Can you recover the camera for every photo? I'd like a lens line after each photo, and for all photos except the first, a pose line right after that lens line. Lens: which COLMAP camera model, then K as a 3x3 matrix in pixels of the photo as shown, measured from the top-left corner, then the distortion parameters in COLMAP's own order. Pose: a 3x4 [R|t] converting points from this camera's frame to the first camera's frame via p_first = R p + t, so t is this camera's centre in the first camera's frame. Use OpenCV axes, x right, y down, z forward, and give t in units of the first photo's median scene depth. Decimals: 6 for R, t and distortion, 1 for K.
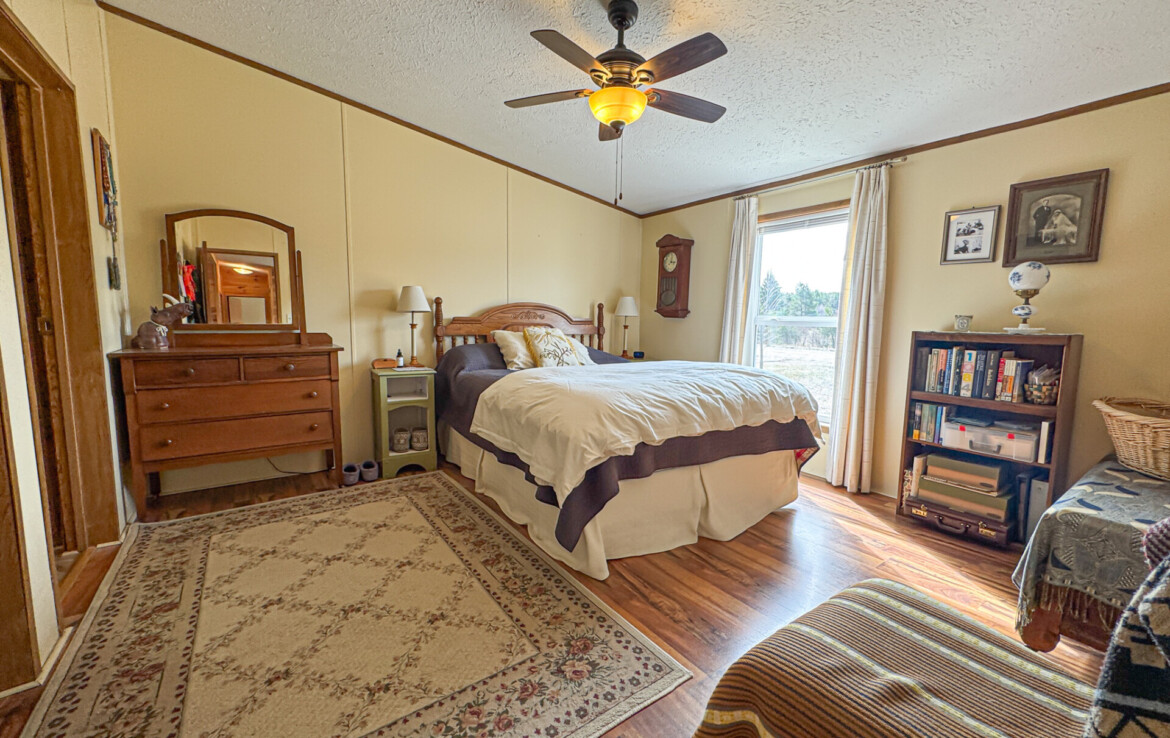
lens RADIAL K [[467.7, 0, 586.2], [0, 467.7, 368.1], [0, 0, 1]] dist [-0.003885, 0.000293]
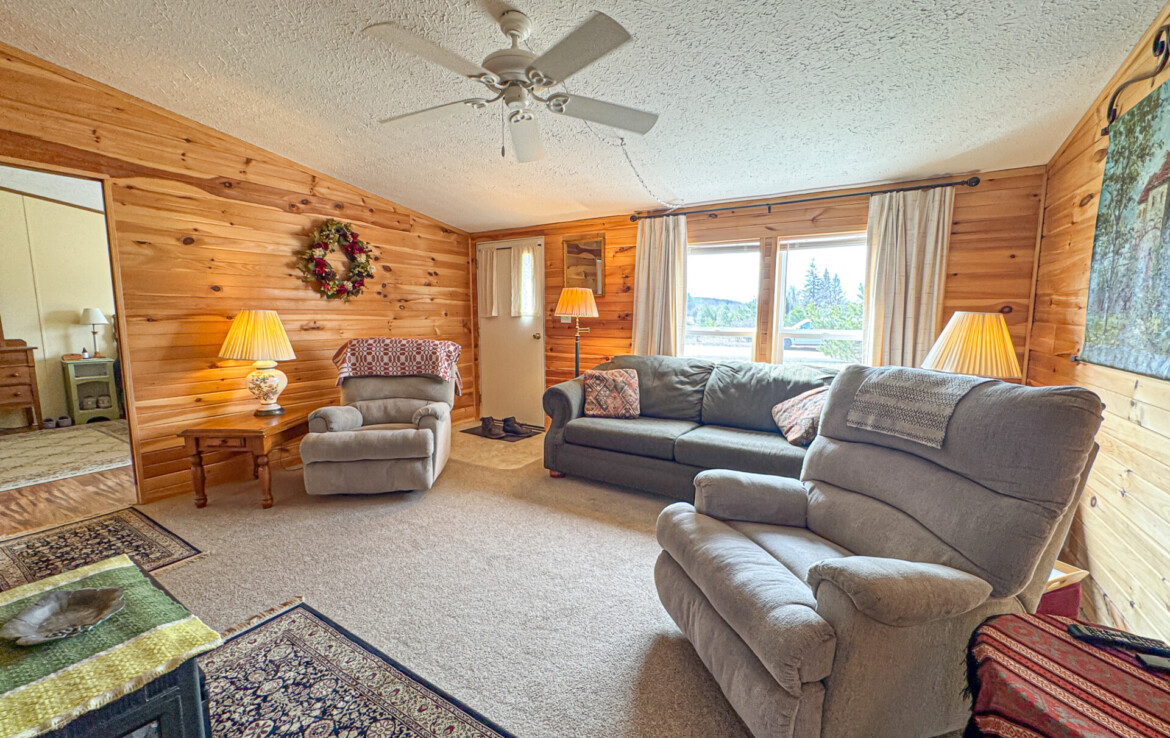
lens RADIAL K [[467.7, 0, 585.3], [0, 467.7, 370.2], [0, 0, 1]] dist [-0.003885, 0.000293]
pose [[0.923004, -0.054543, 0.380905, 0.709640], [0.048168, 0.998494, 0.026257, 0.096512], [-0.381763, -0.005888, 0.924241, -1.402249]]
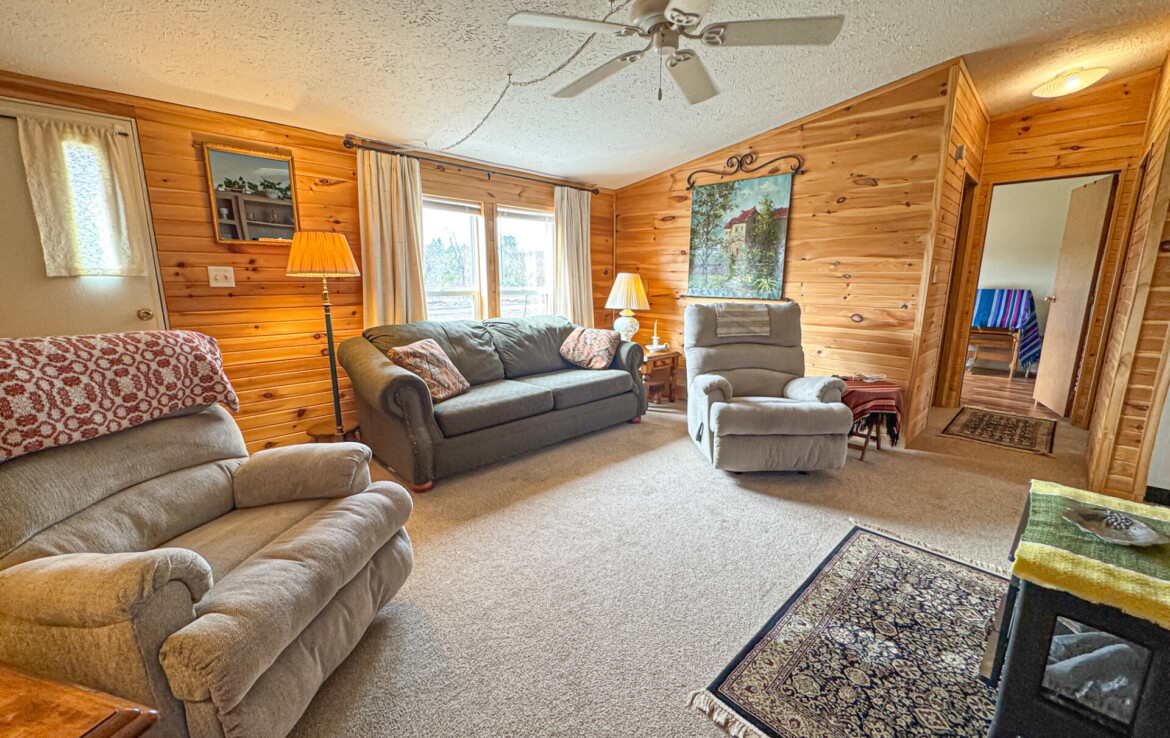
lens RADIAL K [[467.7, 0, 587.1], [0, 467.7, 369.4], [0, 0, 1]] dist [-0.003885, 0.000293]
pose [[-0.154792, -0.202884, 0.966891, -0.522323], [0.097735, 0.970741, 0.219338, -0.134786], [-0.983101, 0.128451, -0.130434, 0.813009]]
